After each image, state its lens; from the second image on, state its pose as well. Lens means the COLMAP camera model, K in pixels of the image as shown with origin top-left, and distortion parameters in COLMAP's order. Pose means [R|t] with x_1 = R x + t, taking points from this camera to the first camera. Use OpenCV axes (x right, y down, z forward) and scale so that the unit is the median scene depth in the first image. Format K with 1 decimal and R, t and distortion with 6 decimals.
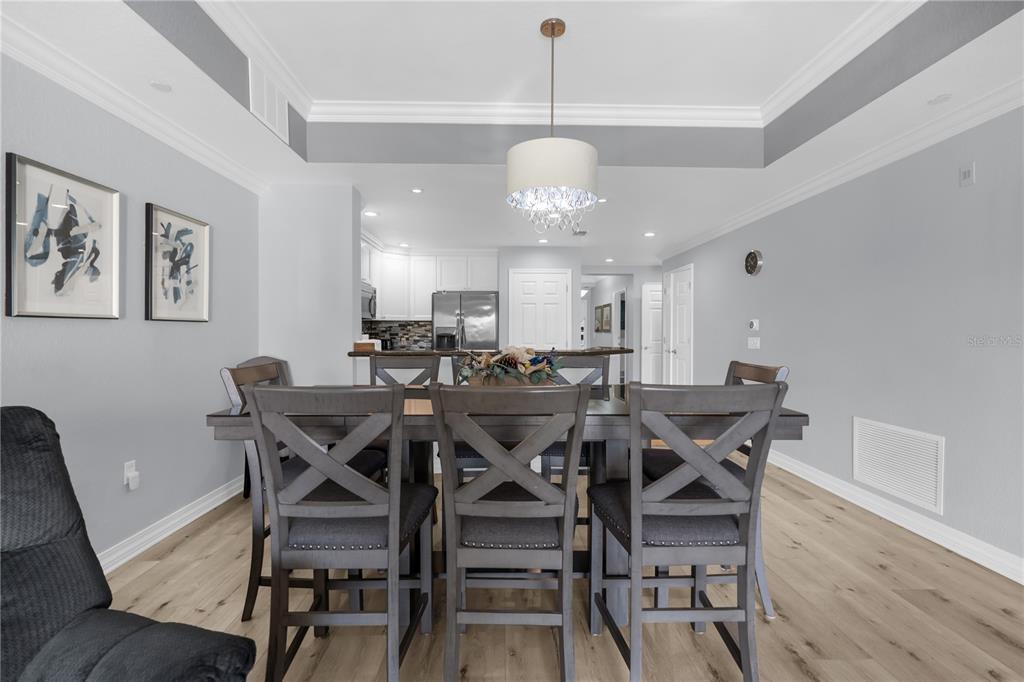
lens RADIAL K [[459.9, 0, 511.1], [0, 459.9, 334.8], [0, 0, 1]] dist [0.001353, 0.000483]
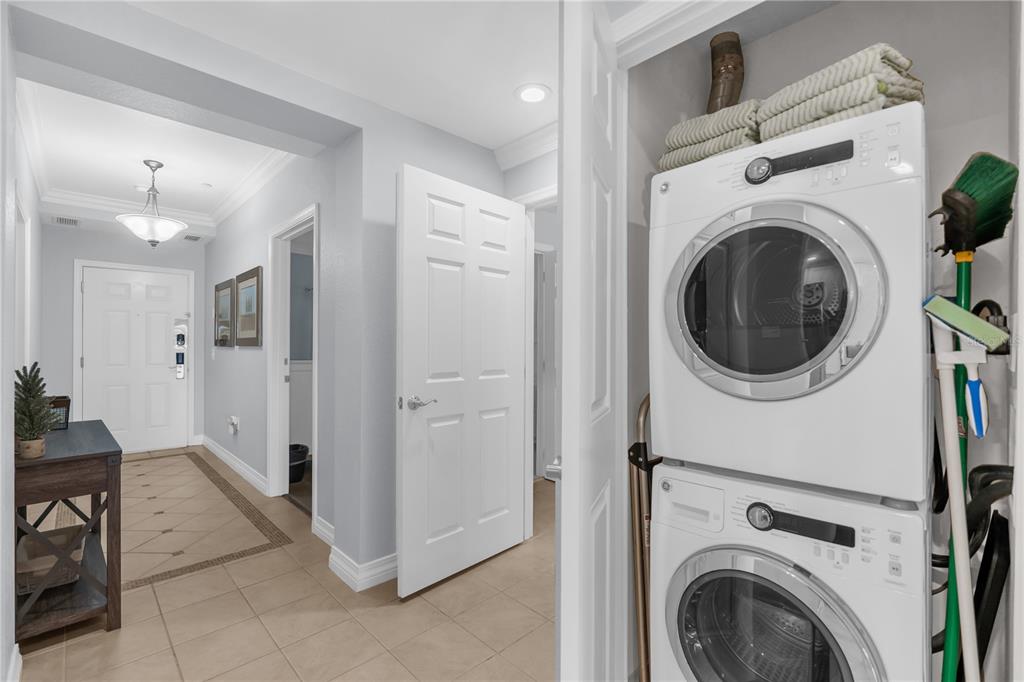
lens RADIAL K [[459.9, 0, 511.4], [0, 459.9, 344.7], [0, 0, 1]] dist [0.001353, 0.000483]
pose [[0.744230, -0.001474, 0.667921, 0.245315], [0.006759, 0.999963, -0.005325, -0.007040], [-0.667889, 0.008478, 0.744213, 1.204881]]
